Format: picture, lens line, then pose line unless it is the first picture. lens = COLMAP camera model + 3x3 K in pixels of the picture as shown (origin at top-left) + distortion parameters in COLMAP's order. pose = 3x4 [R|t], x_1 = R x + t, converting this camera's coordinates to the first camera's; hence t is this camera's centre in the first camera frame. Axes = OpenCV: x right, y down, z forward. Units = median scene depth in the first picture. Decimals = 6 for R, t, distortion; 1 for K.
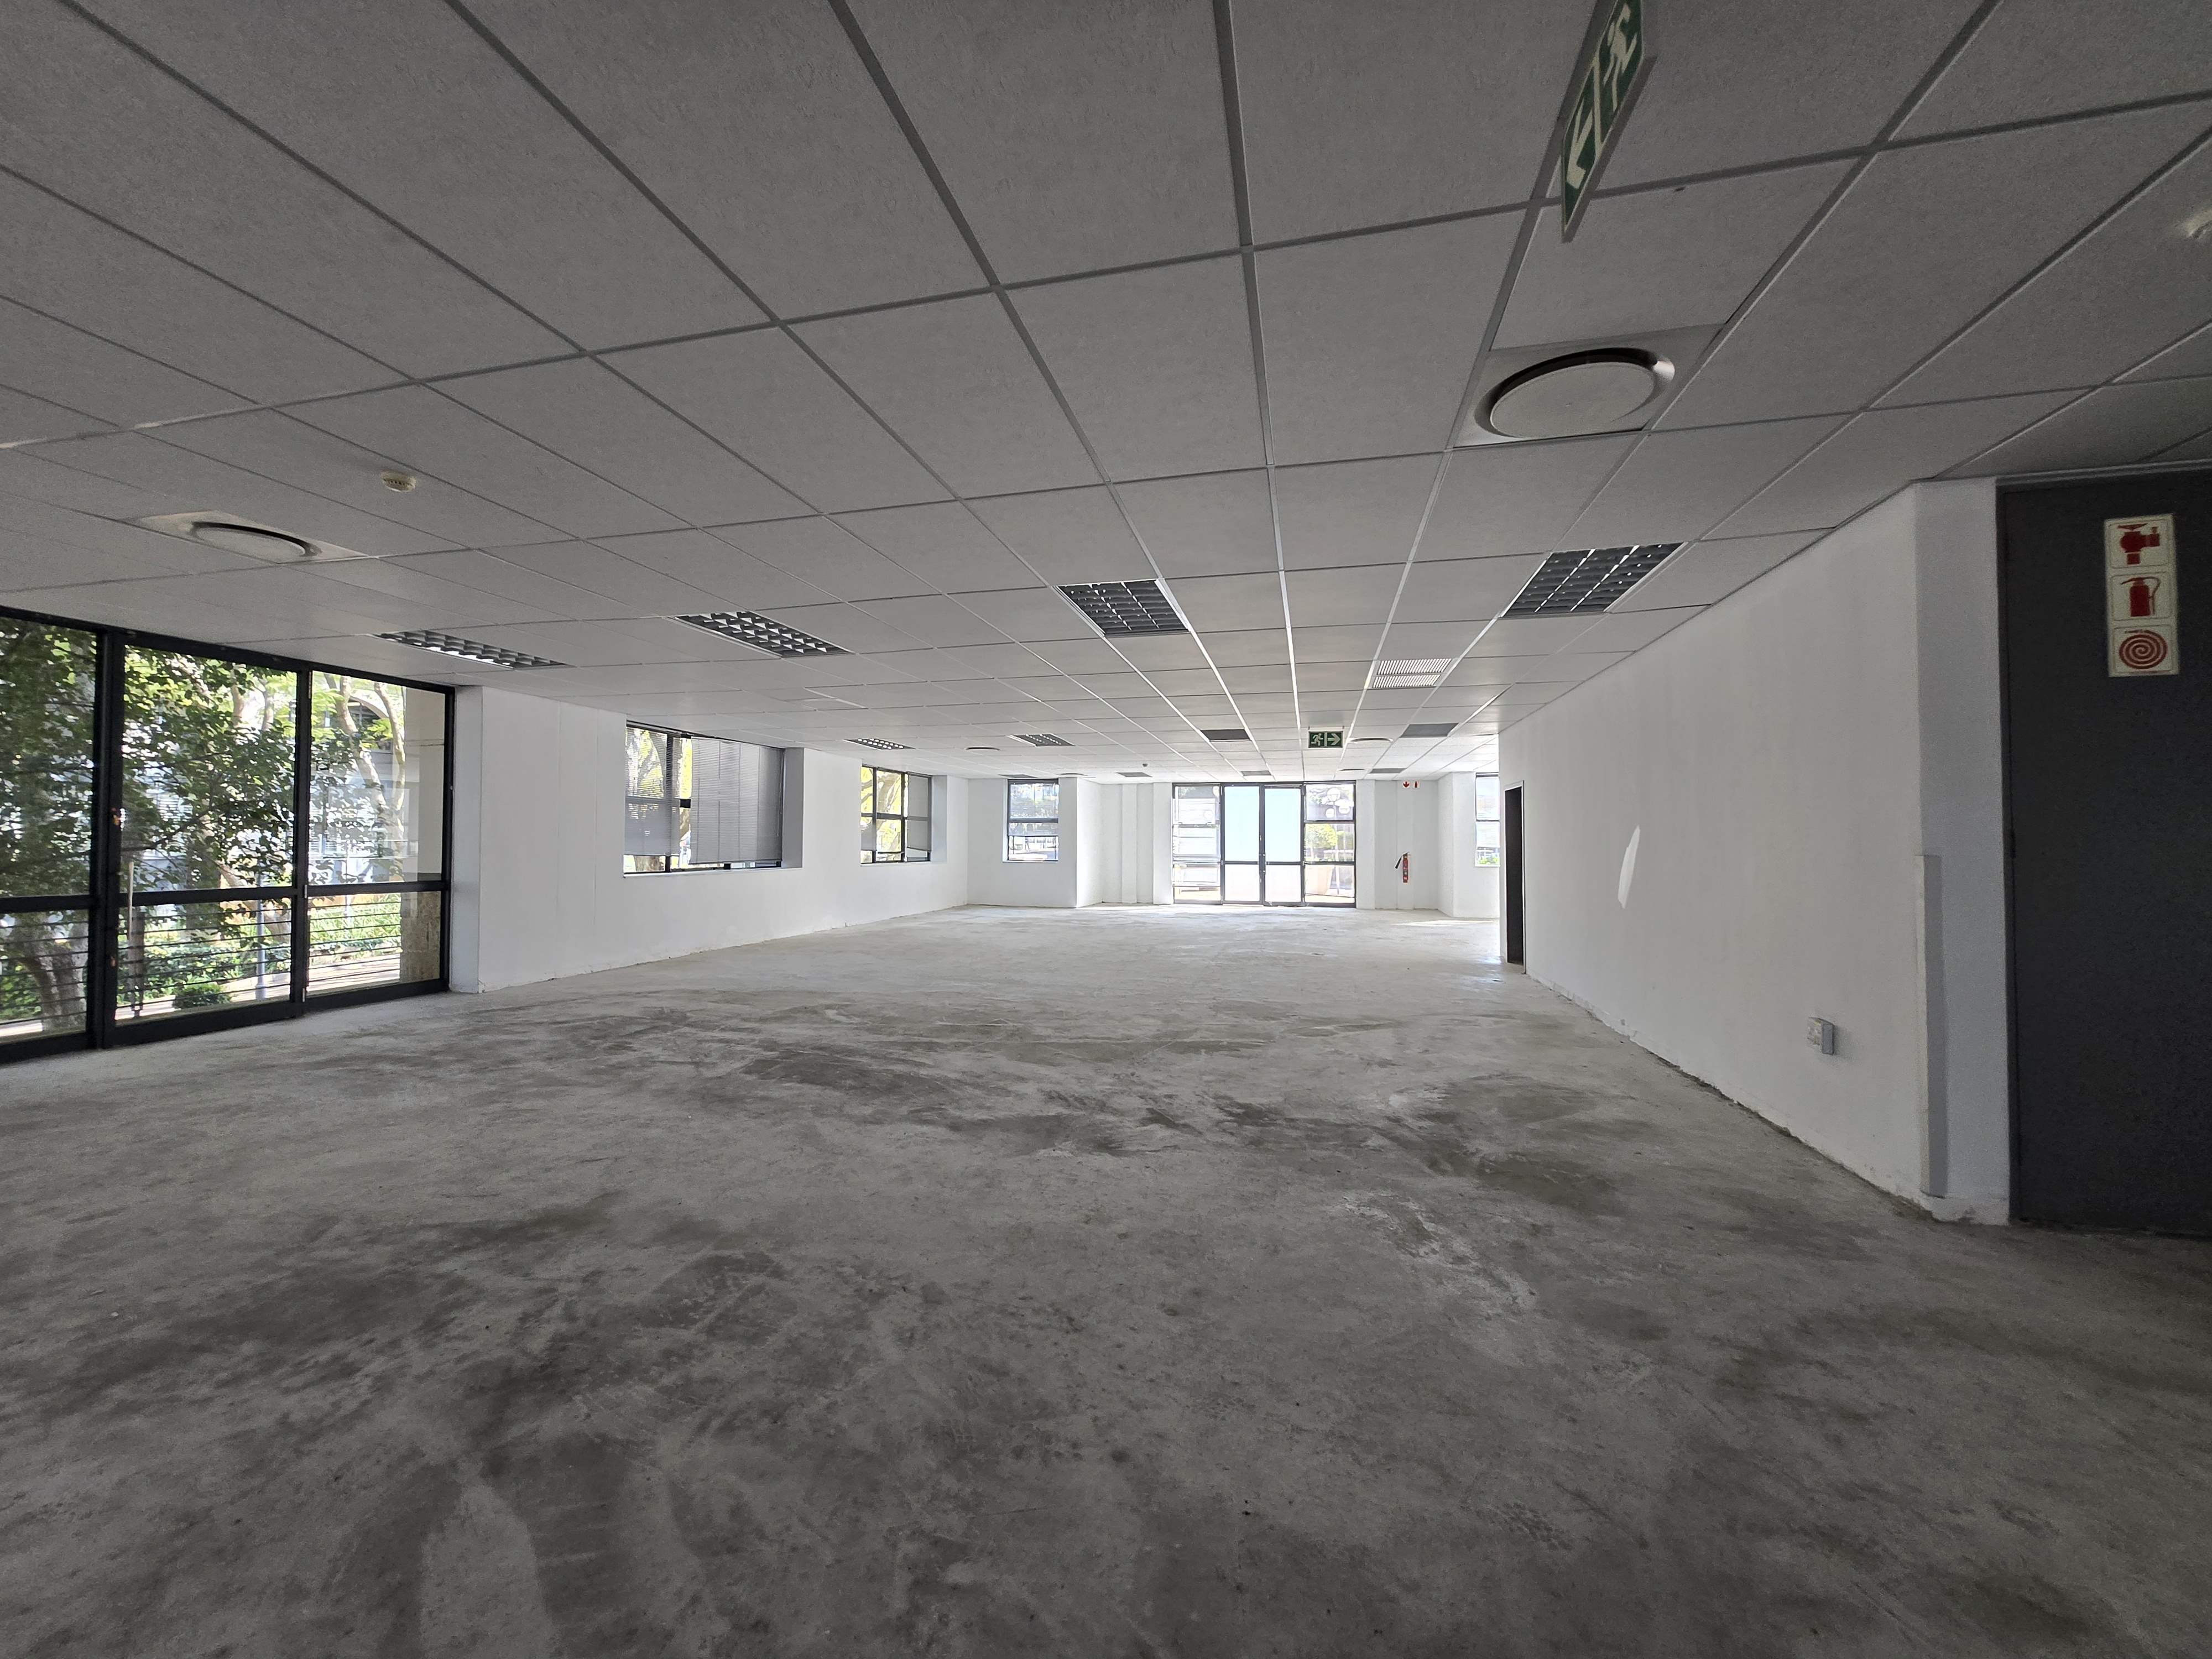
lens RADIAL K [[864.9, 0, 1109.1], [0, 864.9, 829.7], [0, 0, 1]] dist [-0.000344, -0.001133]
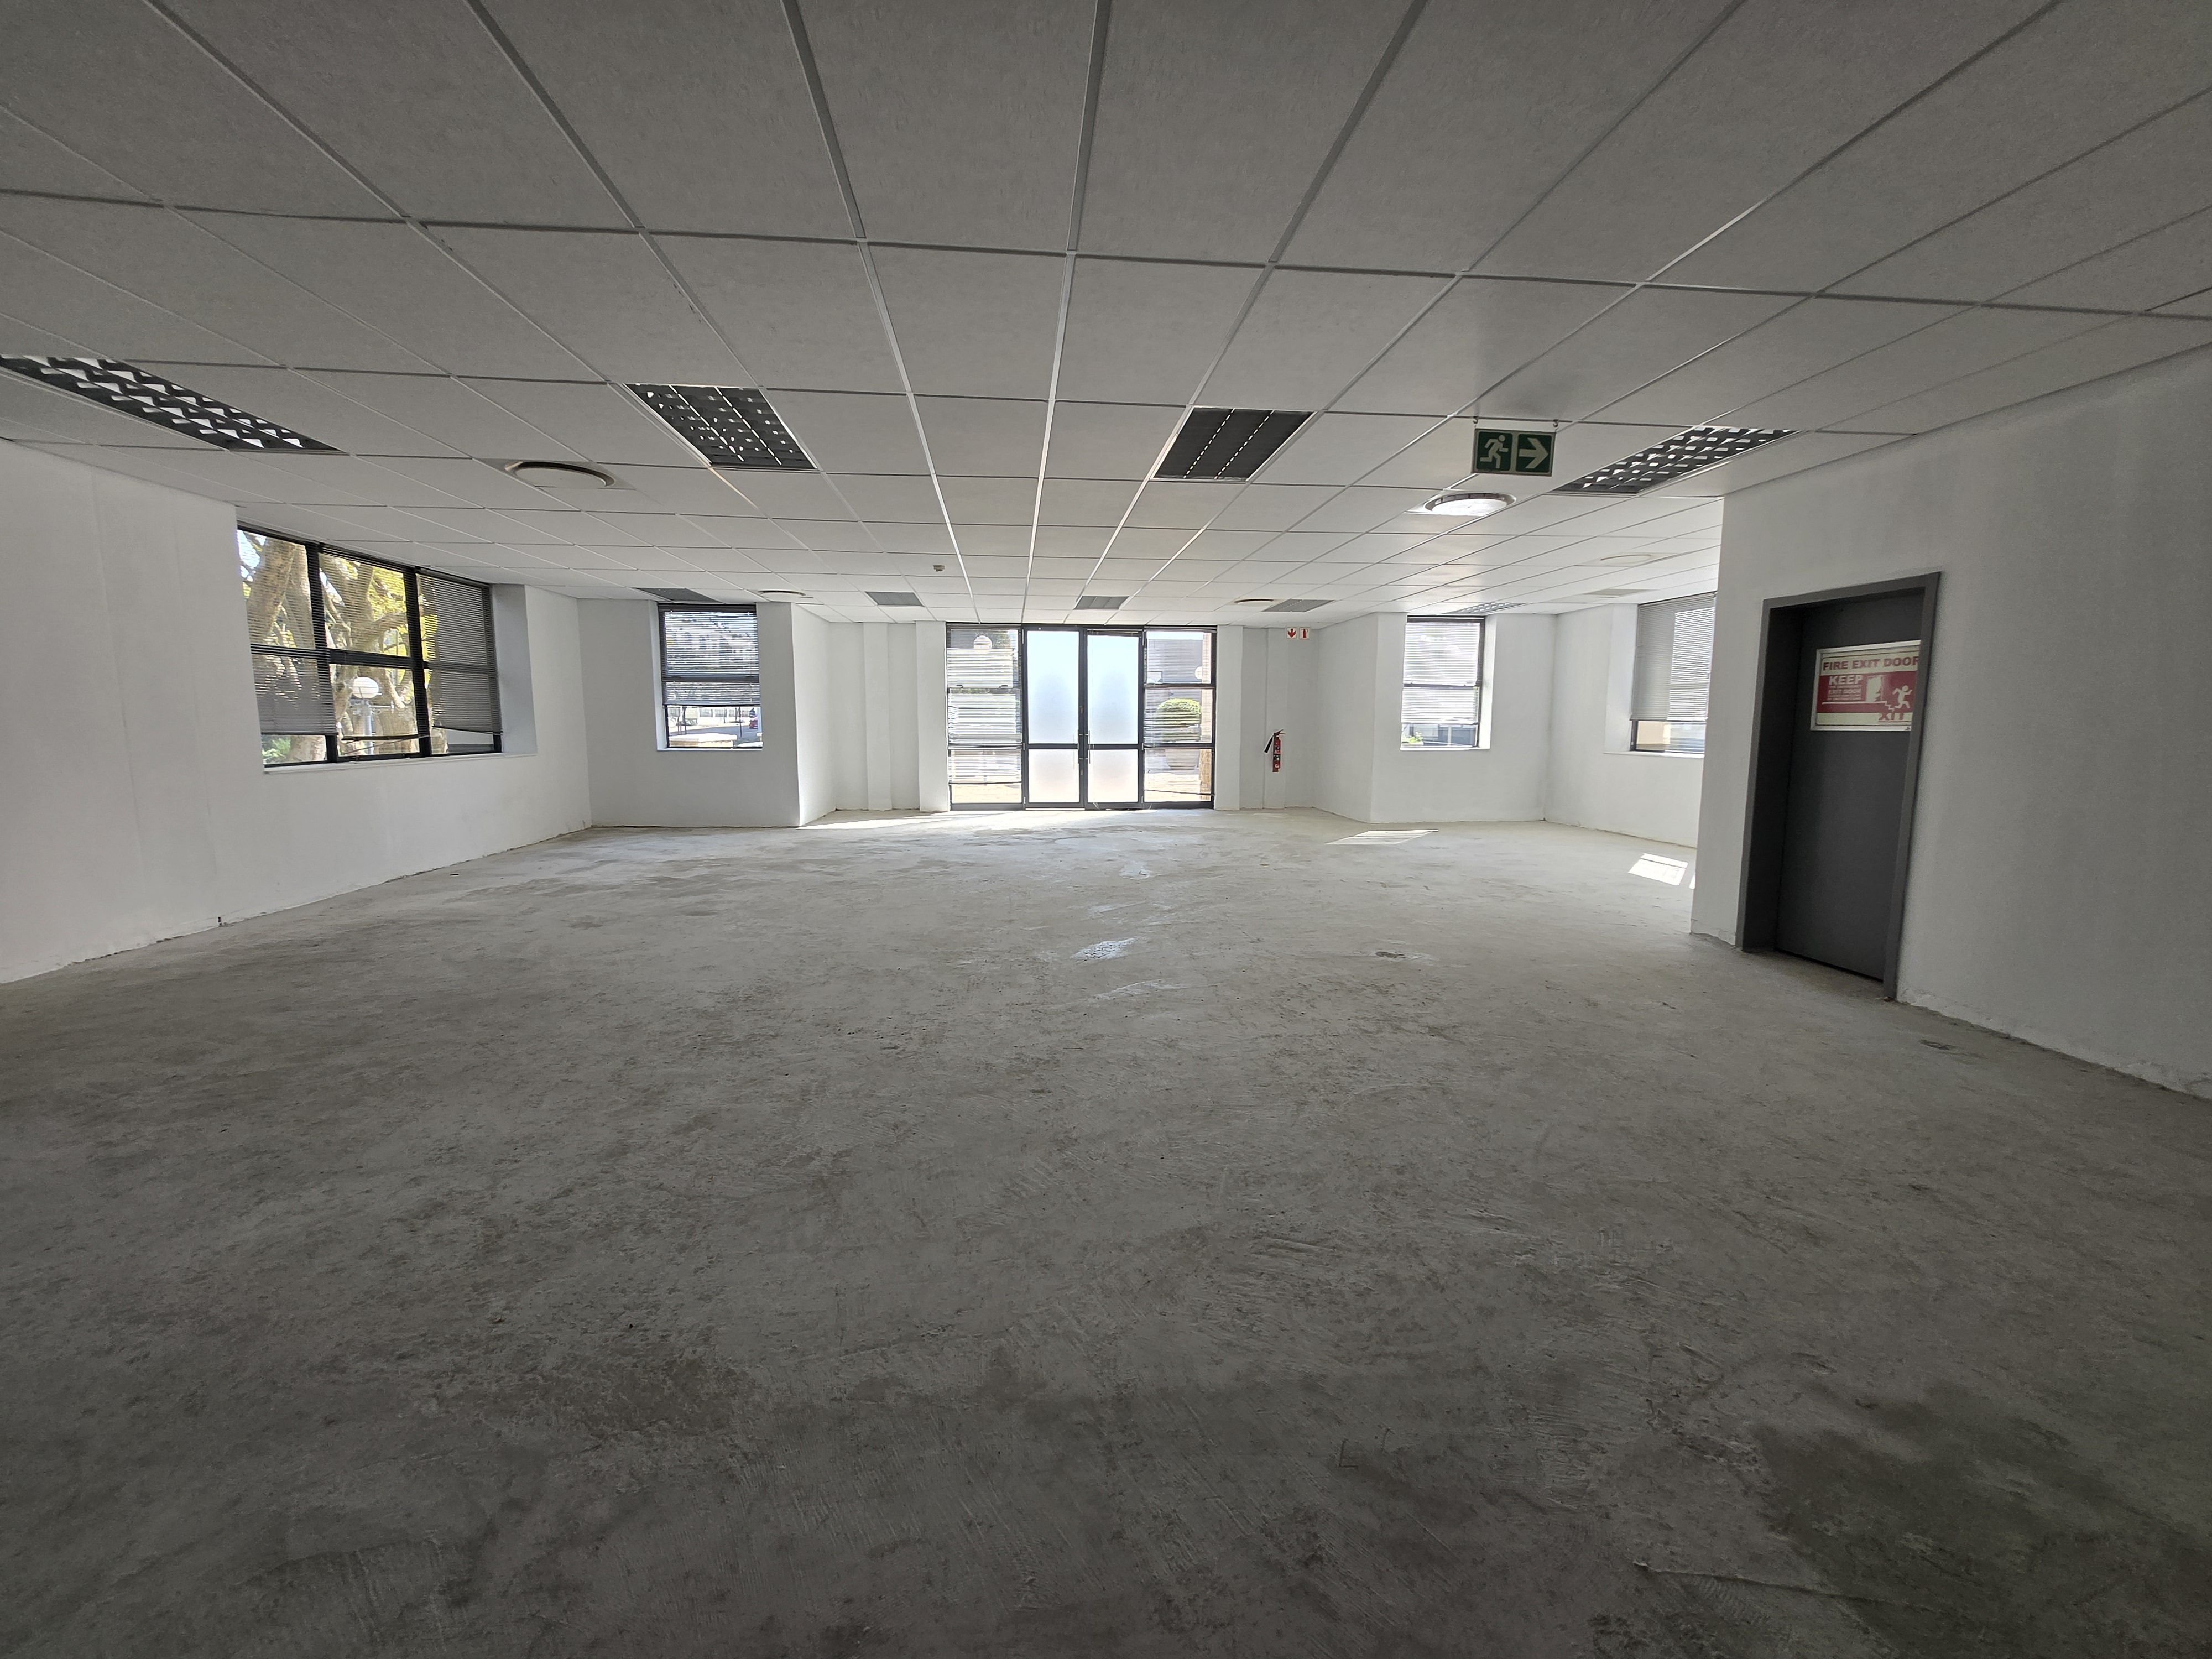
lens RADIAL K [[864.9, 0, 1103.4], [0, 864.9, 829.5], [0, 0, 1]] dist [-0.000344, -0.001133]
pose [[0.940903, -0.045219, 0.335645, -0.039741], [-0.002647, 0.990034, 0.140800, 0.007331], [-0.338667, -0.133368, 0.931406, 0.357947]]
